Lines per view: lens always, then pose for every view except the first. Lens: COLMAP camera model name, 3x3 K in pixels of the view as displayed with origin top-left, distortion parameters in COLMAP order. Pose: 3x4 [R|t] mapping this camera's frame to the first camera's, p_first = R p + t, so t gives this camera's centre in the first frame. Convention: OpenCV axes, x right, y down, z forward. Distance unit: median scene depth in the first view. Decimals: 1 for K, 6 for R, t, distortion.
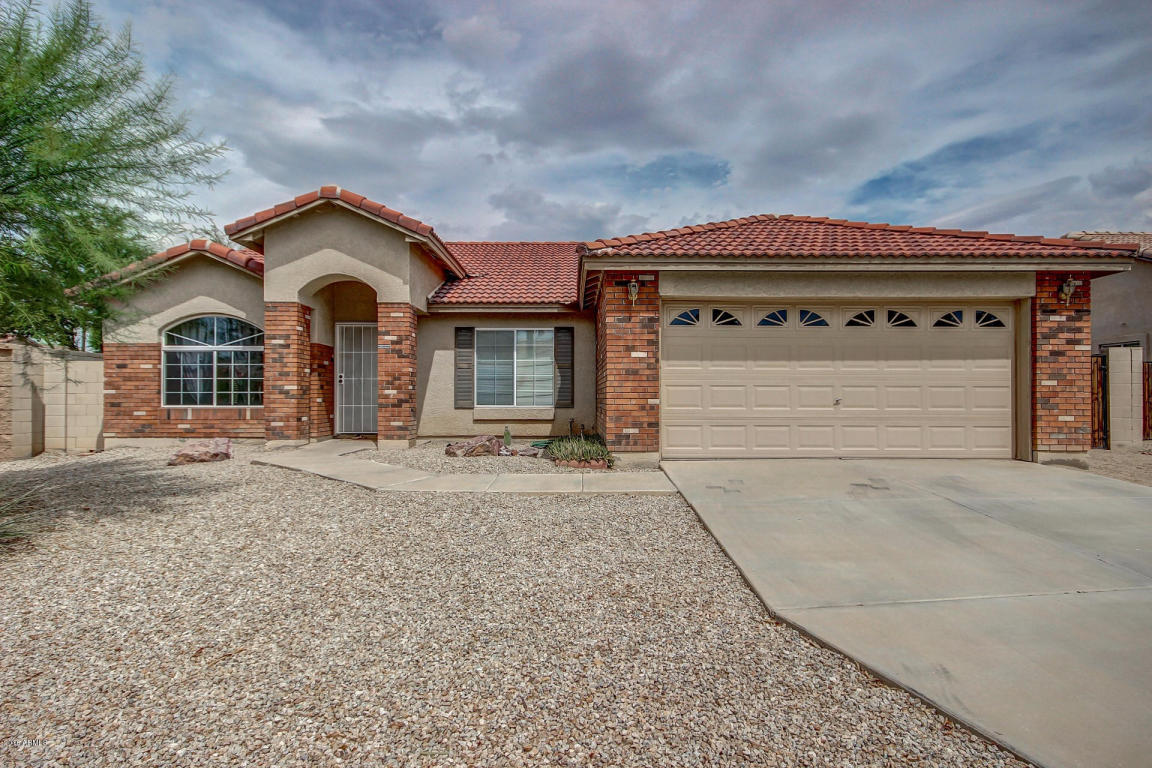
lens RADIAL K [[640.1, 0, 580.8], [0, 640.1, 393.4], [0, 0, 1]] dist [-0.006324, 0.019176]
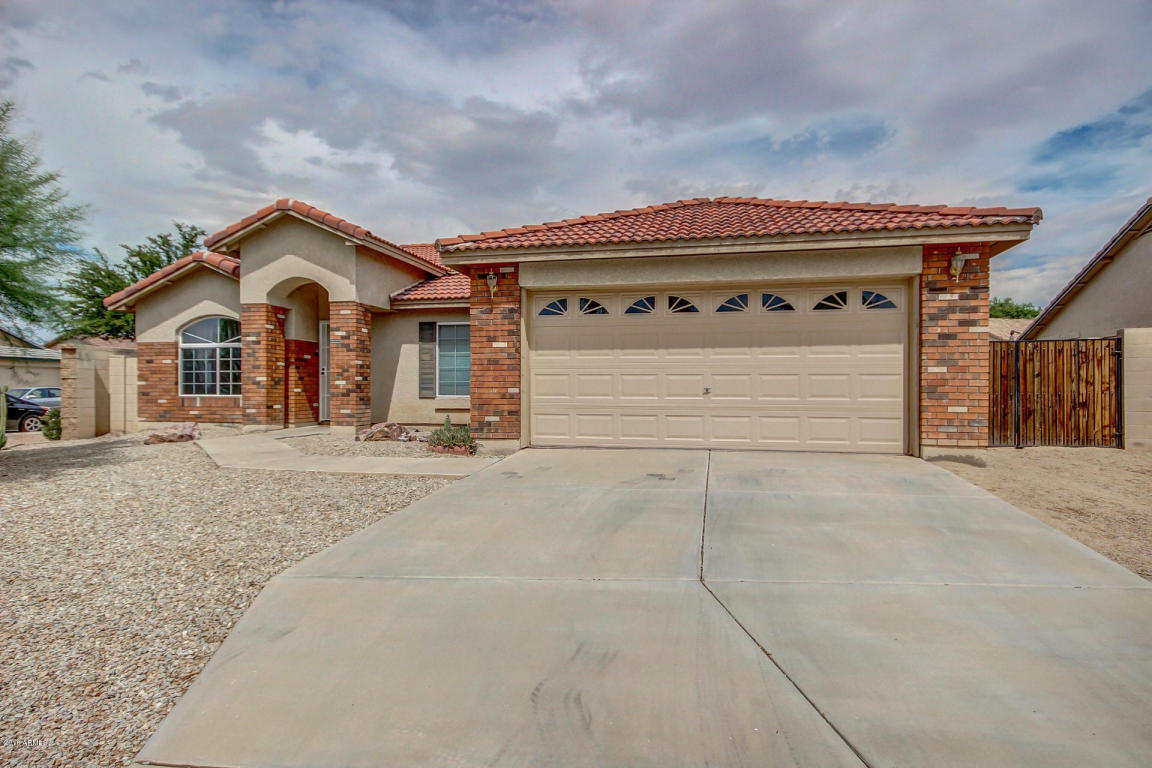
lens RADIAL K [[640.1, 0, 580.8], [0, 640.1, 393.4], [0, 0, 1]] dist [-0.006324, 0.019176]
pose [[0.975467, 0.001291, -0.220144, 0.396385], [0.000959, 0.999948, 0.010114, 0.006501], [0.220146, -0.010077, 0.975415, 0.019436]]
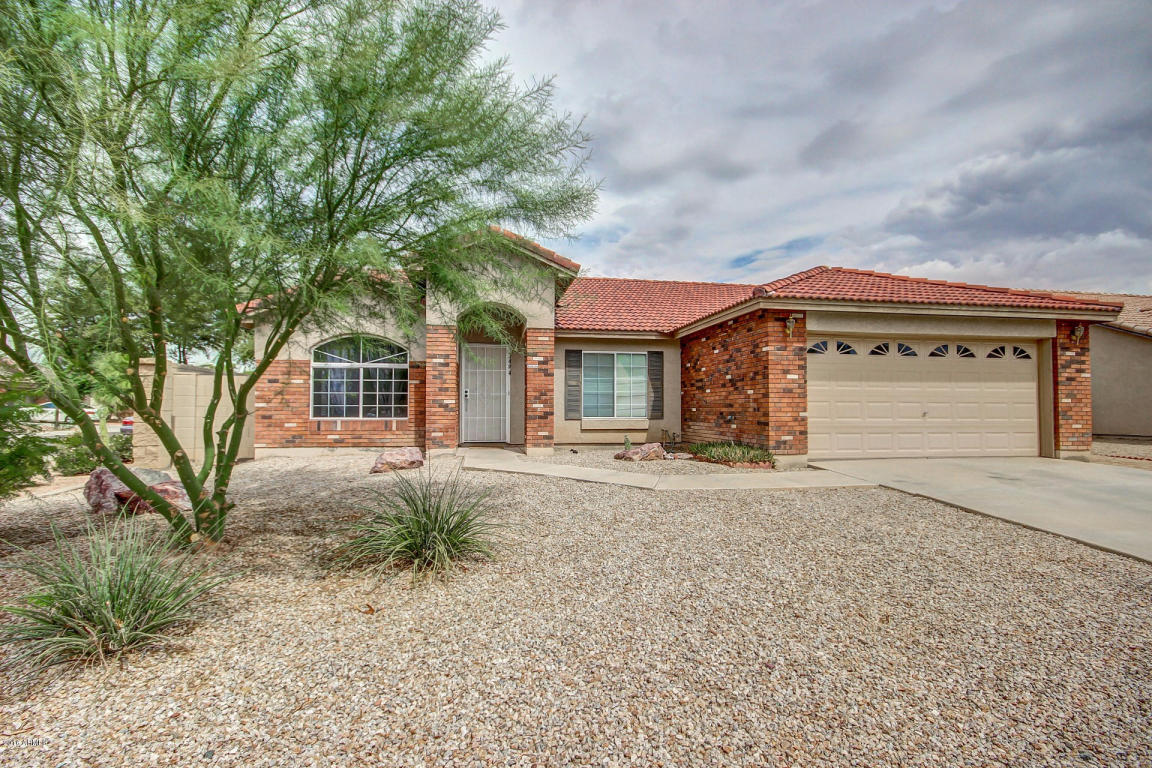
lens RADIAL K [[557.6, 0, 577.6], [0, 557.6, 395.4], [0, 0, 1]] dist [-0.004777, -0.000645]
pose [[0.986414, 0.005144, 0.164197, -0.445661], [-0.002010, 0.999813, -0.019247, -0.002114], [-0.164265, 0.018655, 0.986240, -0.001234]]
